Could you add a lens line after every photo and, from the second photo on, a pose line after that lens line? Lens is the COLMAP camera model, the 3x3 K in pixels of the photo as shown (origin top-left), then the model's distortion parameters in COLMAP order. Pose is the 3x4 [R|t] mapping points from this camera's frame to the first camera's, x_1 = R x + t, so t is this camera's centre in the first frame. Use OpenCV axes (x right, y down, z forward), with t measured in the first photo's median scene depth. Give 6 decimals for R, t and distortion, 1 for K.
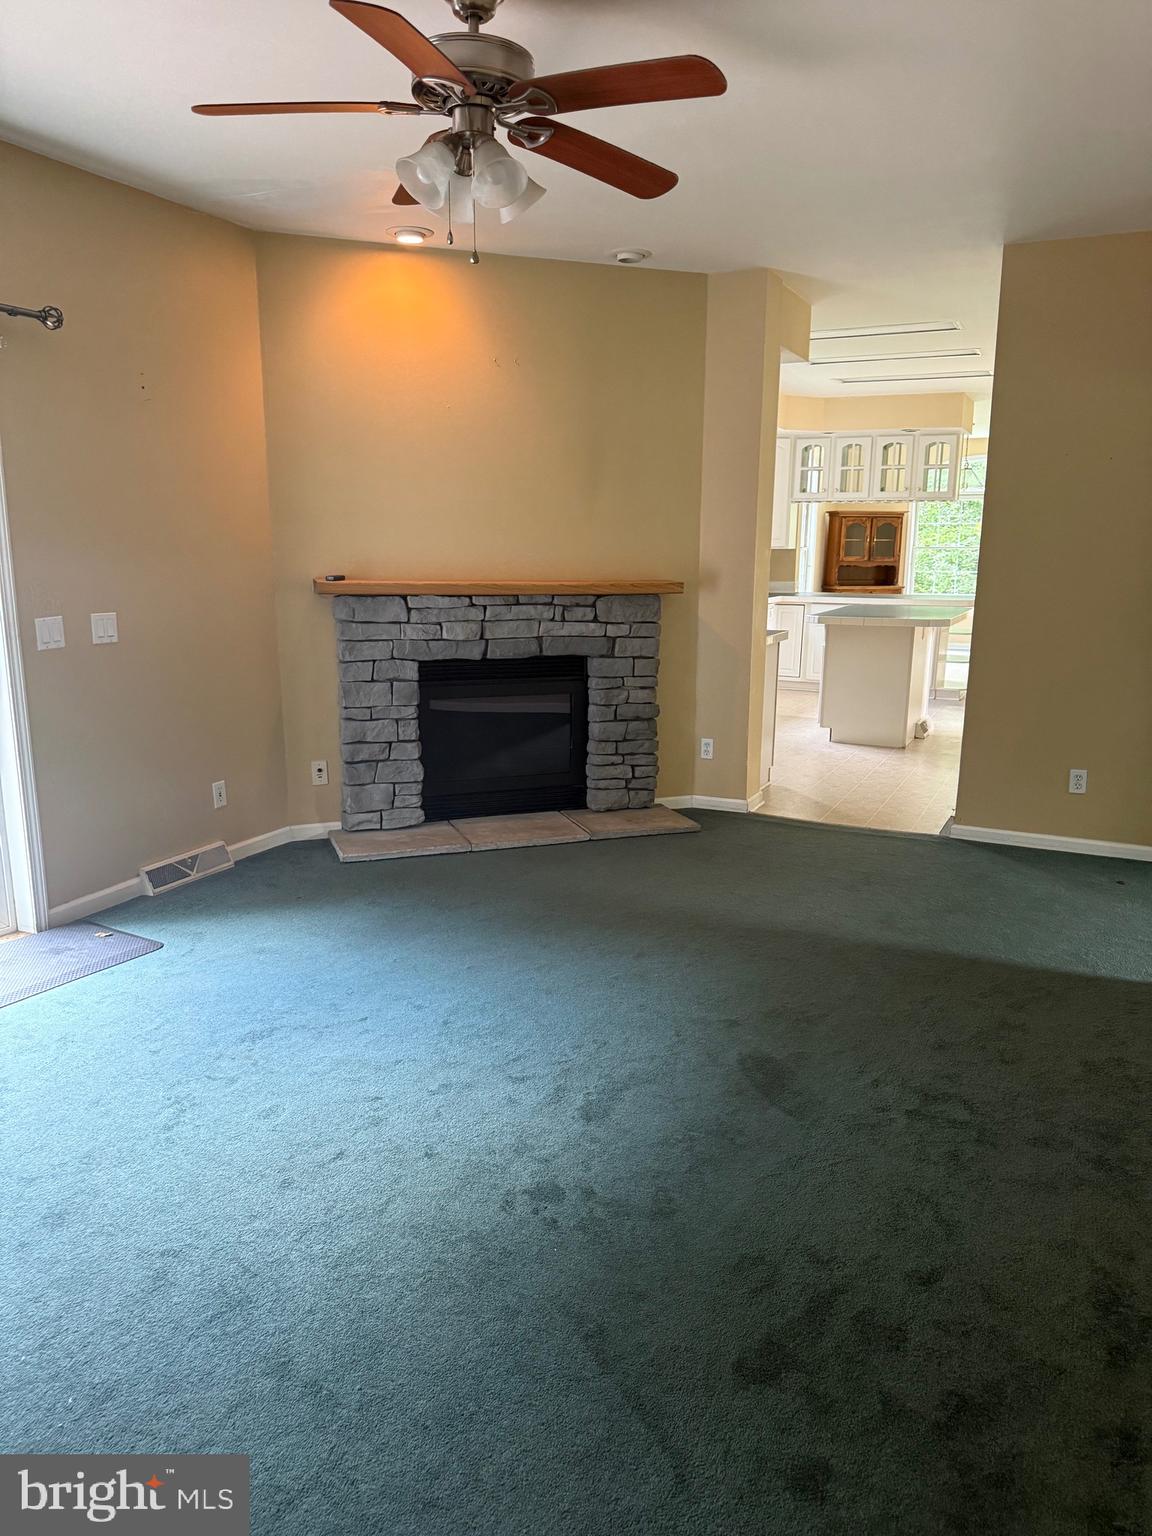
lens RADIAL K [[1083.3, 0, 570.7], [0, 1083.3, 772.5], [0, 0, 1]] dist [0.029746, -0.031757]
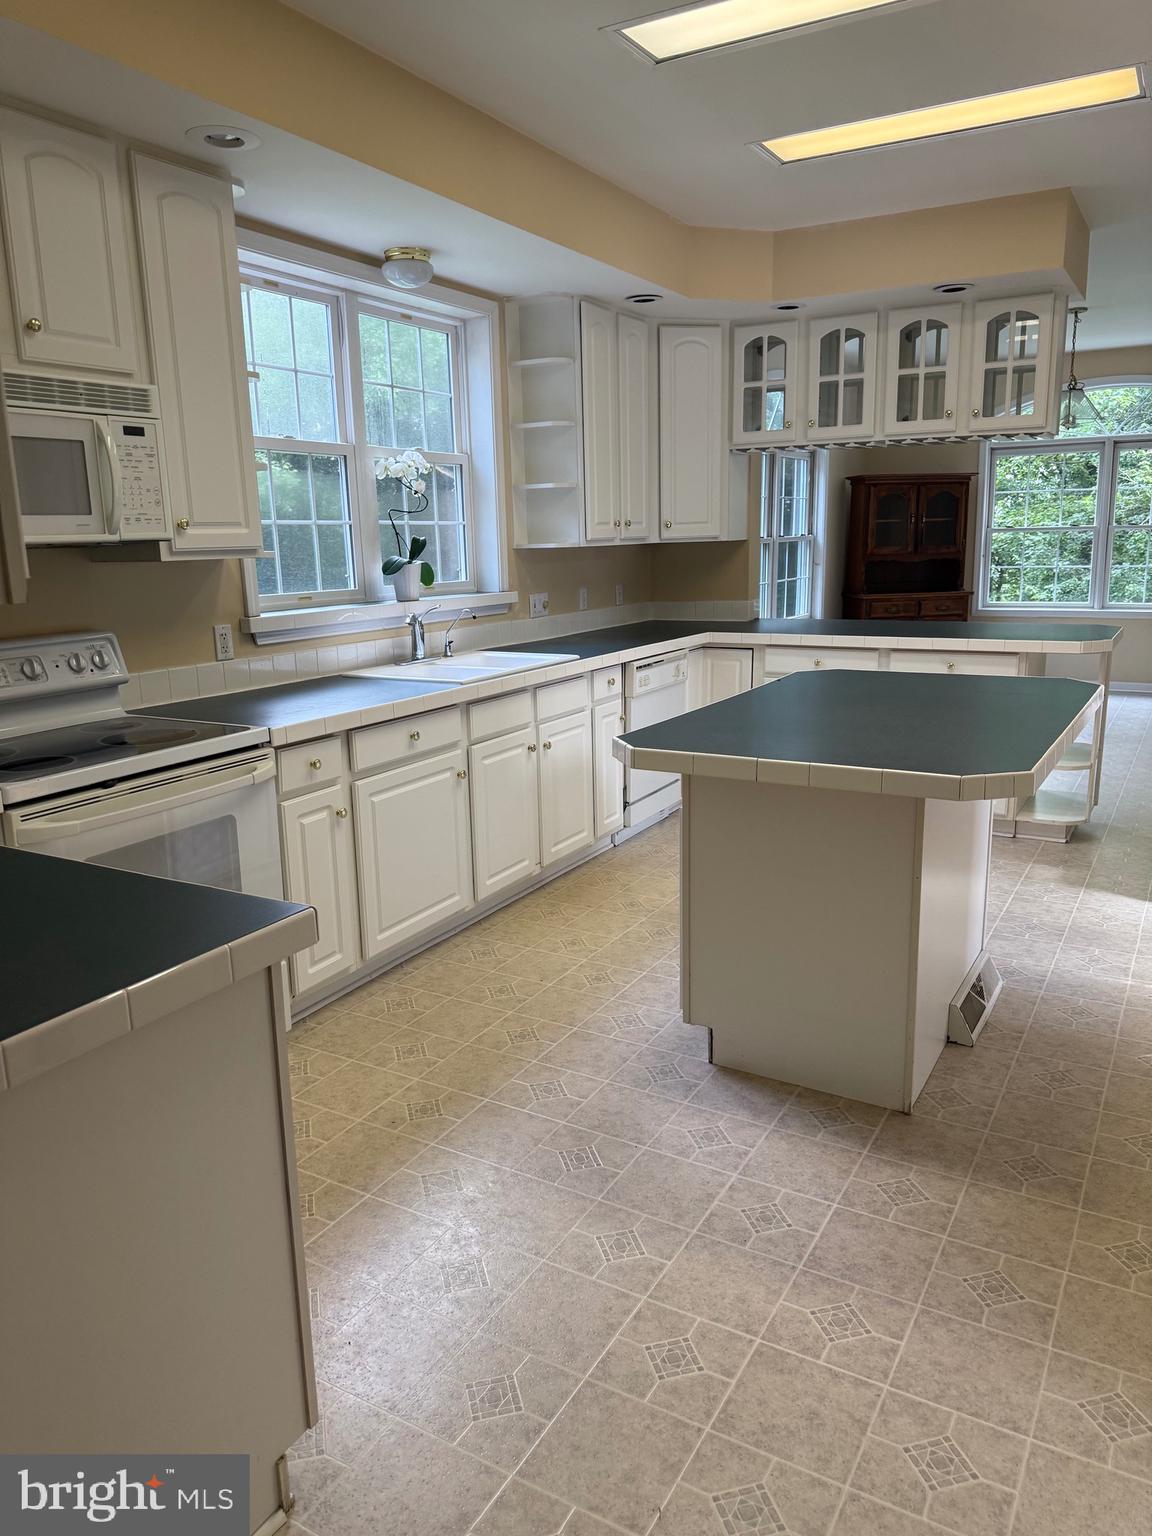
lens RADIAL K [[1083.3, 0, 578.4], [0, 1083.3, 769.4], [0, 0, 1]] dist [0.029746, -0.031757]
pose [[0.997199, -0.003686, -0.074706, 0.127484], [0.004377, 0.999949, 0.009091, -0.076283], [0.074669, -0.009393, 0.997164, 0.356826]]
